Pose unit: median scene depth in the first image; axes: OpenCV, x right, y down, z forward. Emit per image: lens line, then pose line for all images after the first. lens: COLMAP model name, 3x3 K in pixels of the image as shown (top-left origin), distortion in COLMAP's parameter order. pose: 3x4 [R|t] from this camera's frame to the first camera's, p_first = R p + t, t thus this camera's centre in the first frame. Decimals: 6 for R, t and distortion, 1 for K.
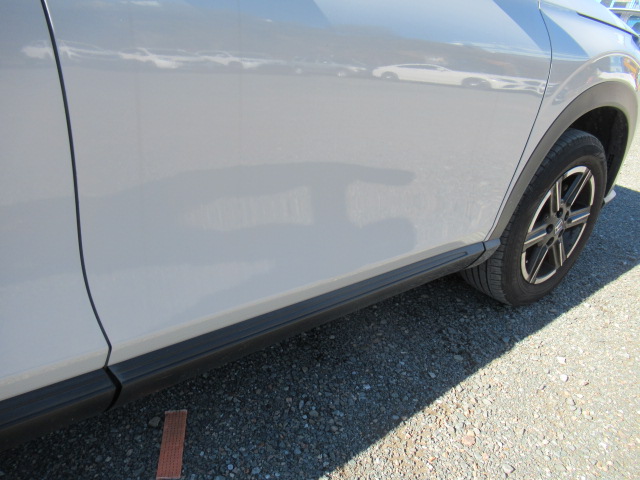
lens RADIAL K [[478.4, 0, 316.9], [0, 478.4, 238.2], [0, 0, 1]] dist [-0.000648, -0.002660]
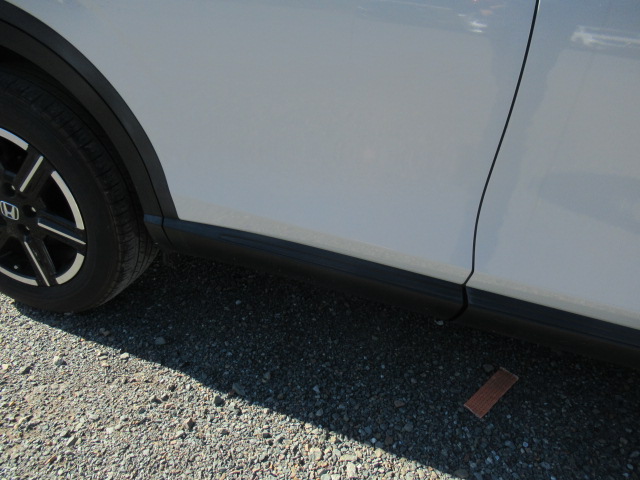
lens RADIAL K [[478.4, 0, 321.1], [0, 478.4, 239.5], [0, 0, 1]] dist [-0.000648, -0.002660]
pose [[0.554875, 0.396137, -0.731566, 0.144979], [-0.378829, 0.903209, 0.201748, 0.037025], [0.740677, 0.165194, 0.651236, -0.065006]]
